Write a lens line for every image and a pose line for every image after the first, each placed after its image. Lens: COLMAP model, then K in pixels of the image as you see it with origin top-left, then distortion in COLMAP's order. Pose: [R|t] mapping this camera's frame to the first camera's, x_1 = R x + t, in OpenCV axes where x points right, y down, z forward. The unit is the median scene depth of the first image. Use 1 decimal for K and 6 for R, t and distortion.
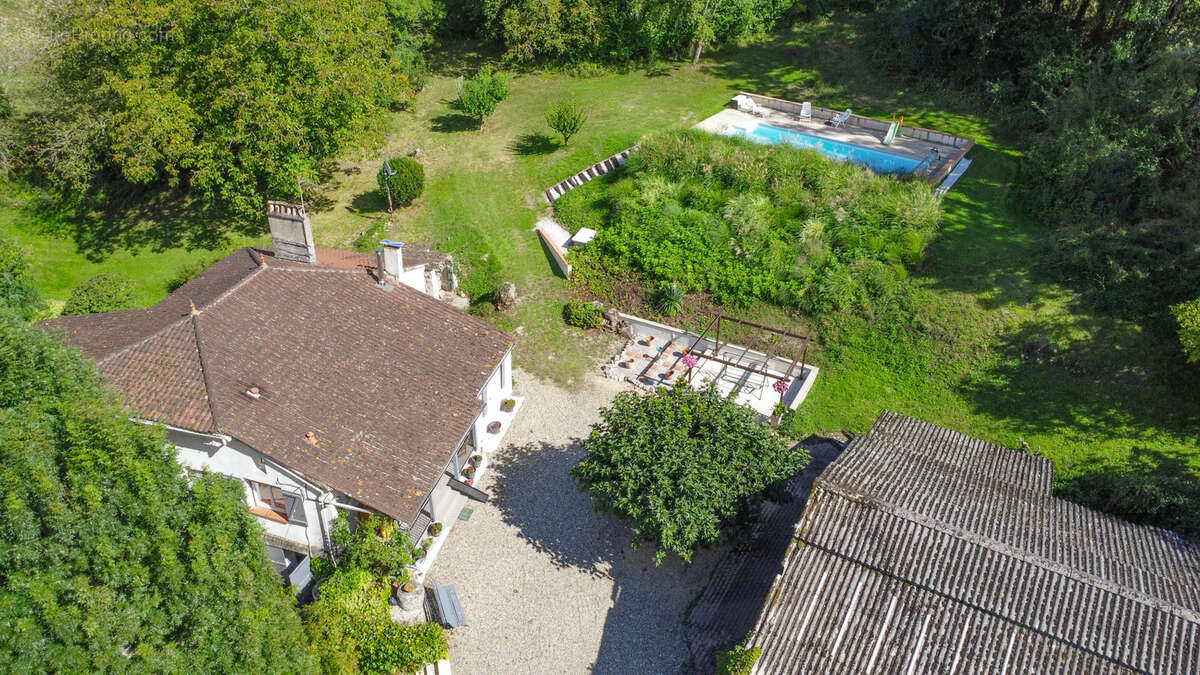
lens RADIAL K [[865.1, 0, 598.6], [0, 865.1, 331.4], [0, 0, 1]] dist [-0.042161, 0.001614]
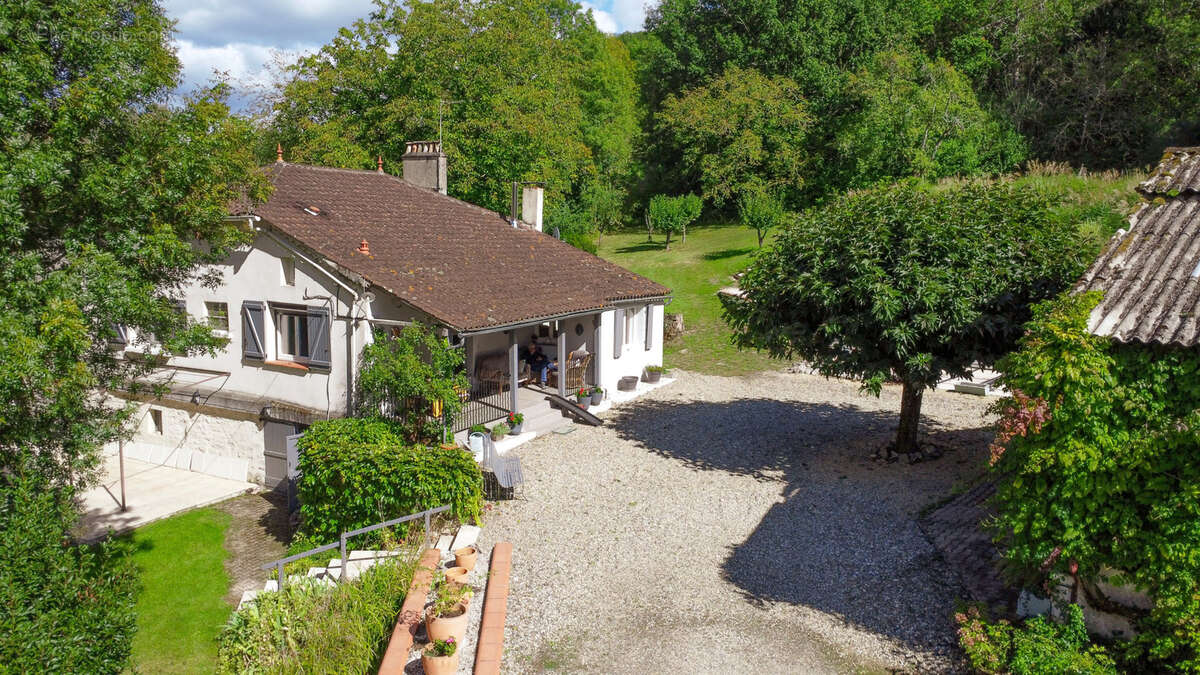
lens RADIAL K [[865.1, 0, 597.1], [0, 865.1, 339.1], [0, 0, 1]] dist [-0.042161, 0.001614]
pose [[0.969540, 0.024611, -0.243692, 0.032003], [-0.126222, 0.902856, -0.410997, 0.449527], [0.209904, 0.429238, 0.878462, 0.423857]]
